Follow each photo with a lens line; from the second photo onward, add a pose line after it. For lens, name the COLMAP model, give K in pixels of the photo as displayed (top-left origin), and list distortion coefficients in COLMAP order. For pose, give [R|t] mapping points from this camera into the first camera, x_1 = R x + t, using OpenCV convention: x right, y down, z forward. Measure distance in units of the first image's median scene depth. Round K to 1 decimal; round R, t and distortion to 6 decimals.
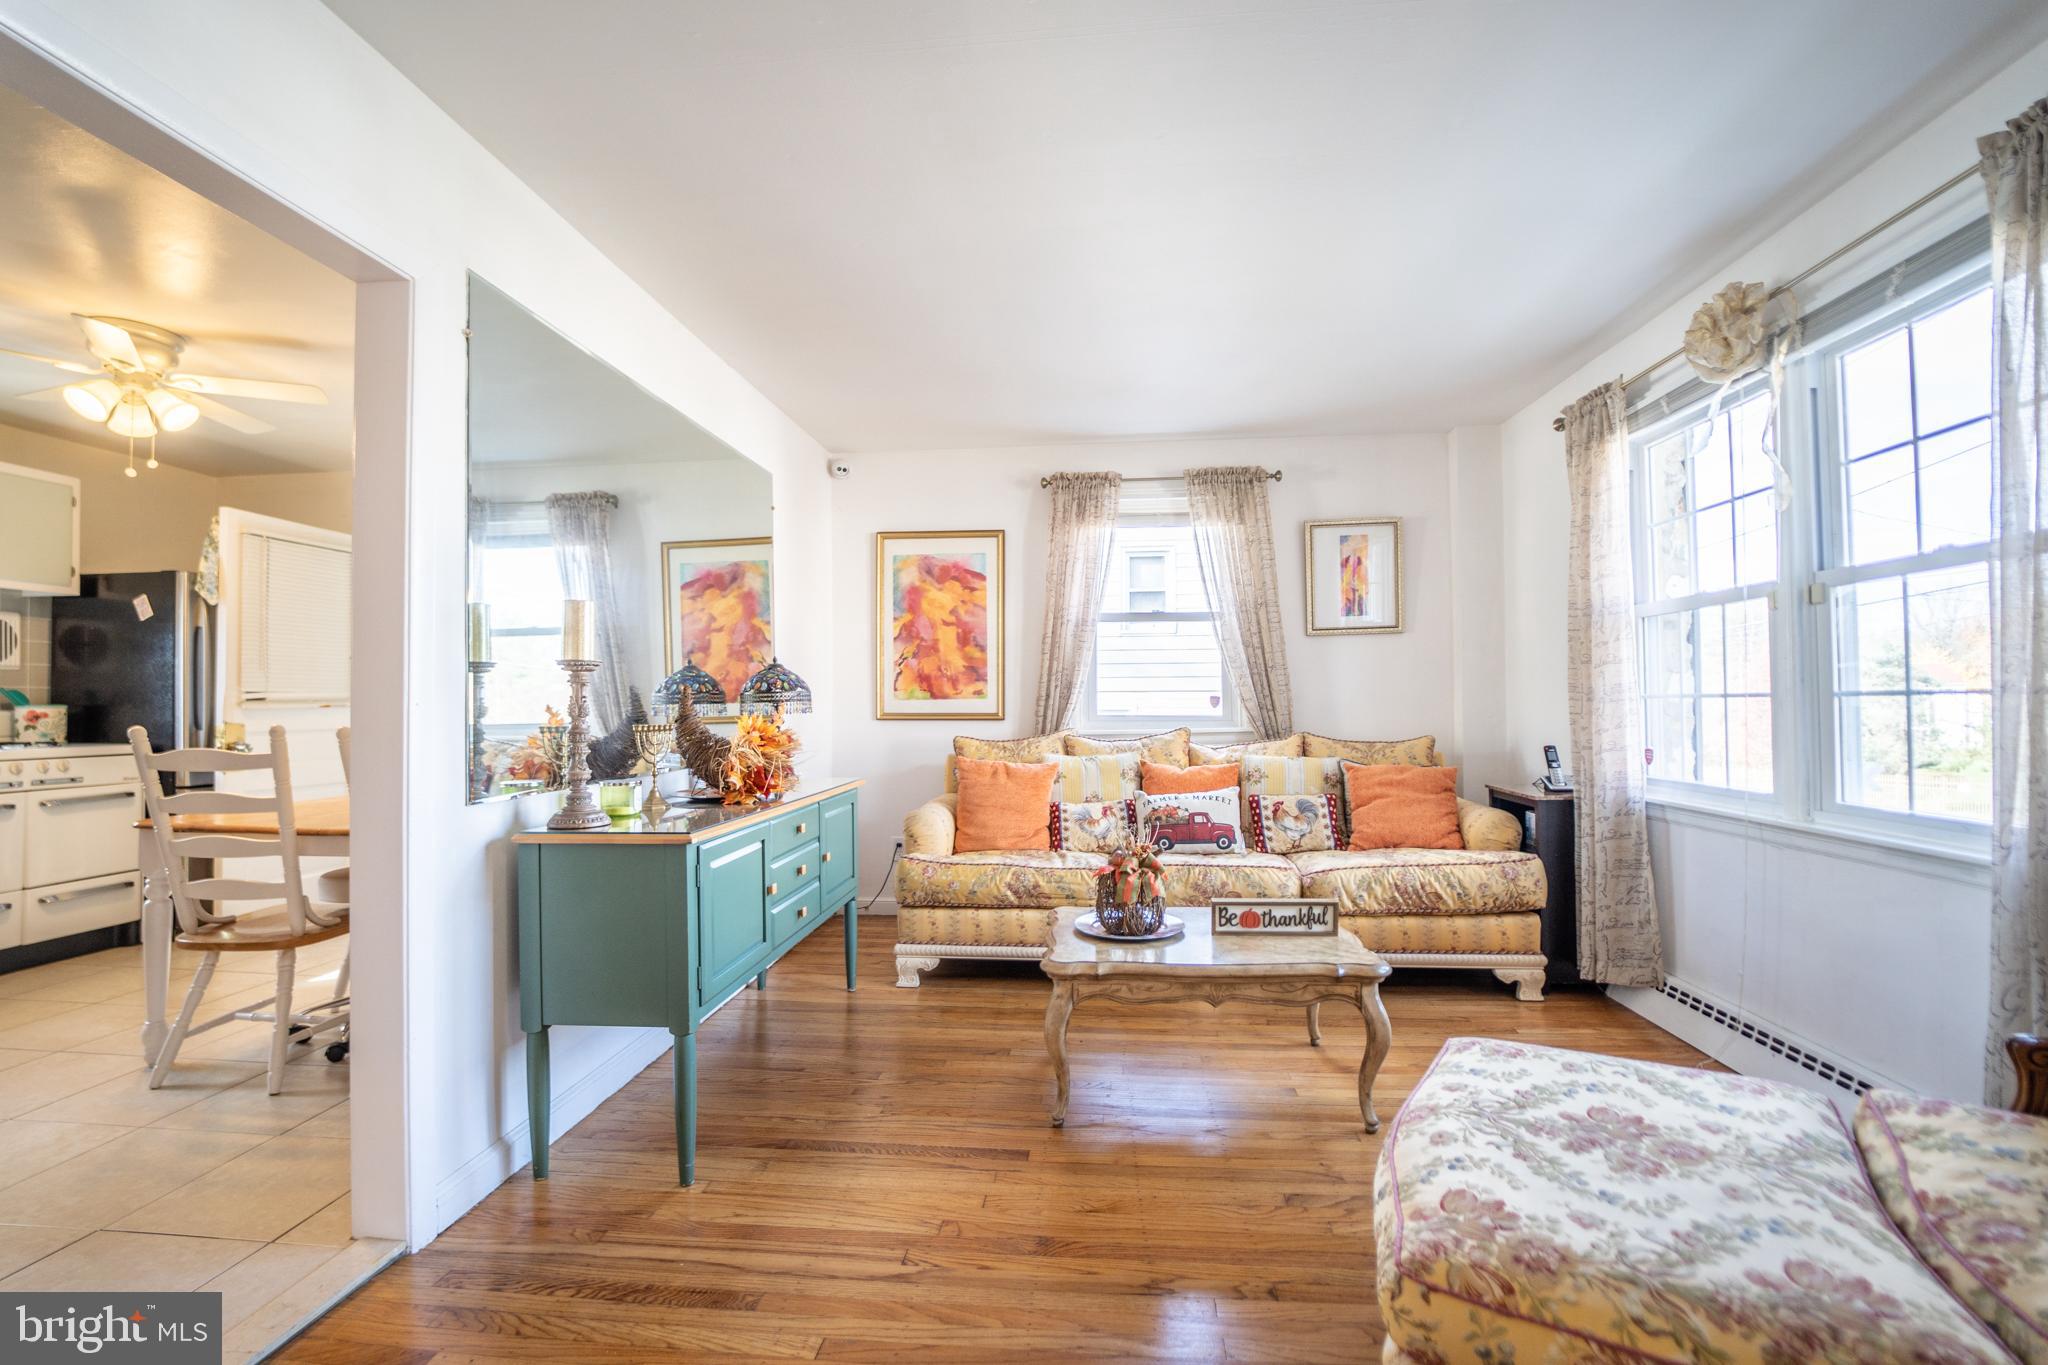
lens RADIAL K [[838.7, 0, 1005.2], [0, 838.7, 682.0], [0, 0, 1]] dist [-0.018725, 0.000563]
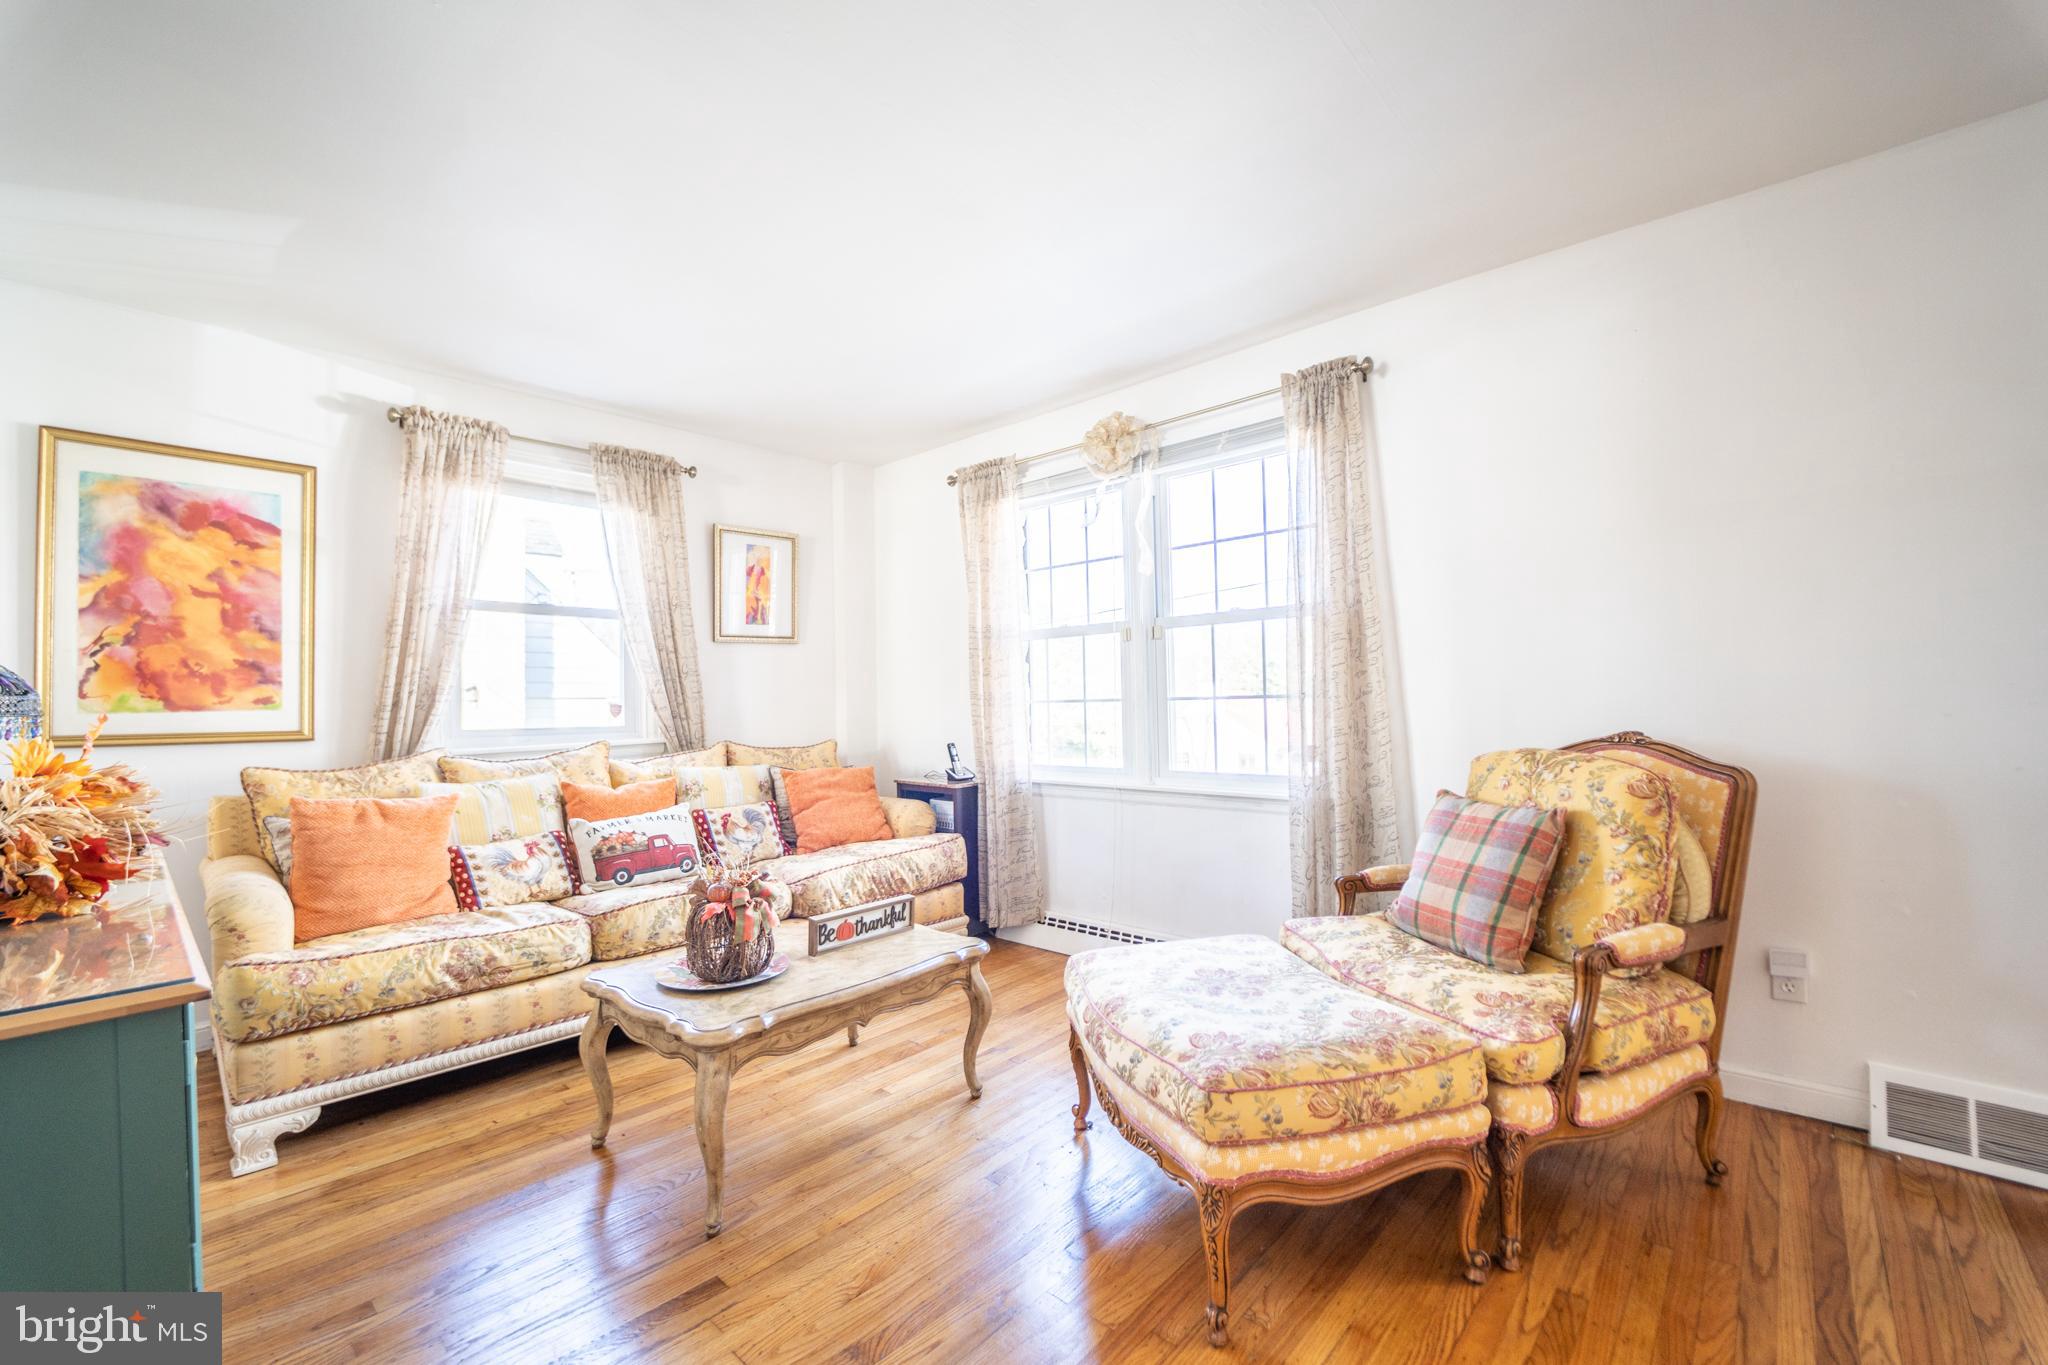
lens RADIAL K [[838.7, 0, 1005.2], [0, 838.7, 682.0], [0, 0, 1]] dist [-0.018725, 0.000563]
pose [[0.618176, 0.015893, 0.785879, -0.230307], [-0.006088, 0.999862, -0.015431, 0.005140], [-0.786016, 0.004754, 0.618187, 0.159833]]
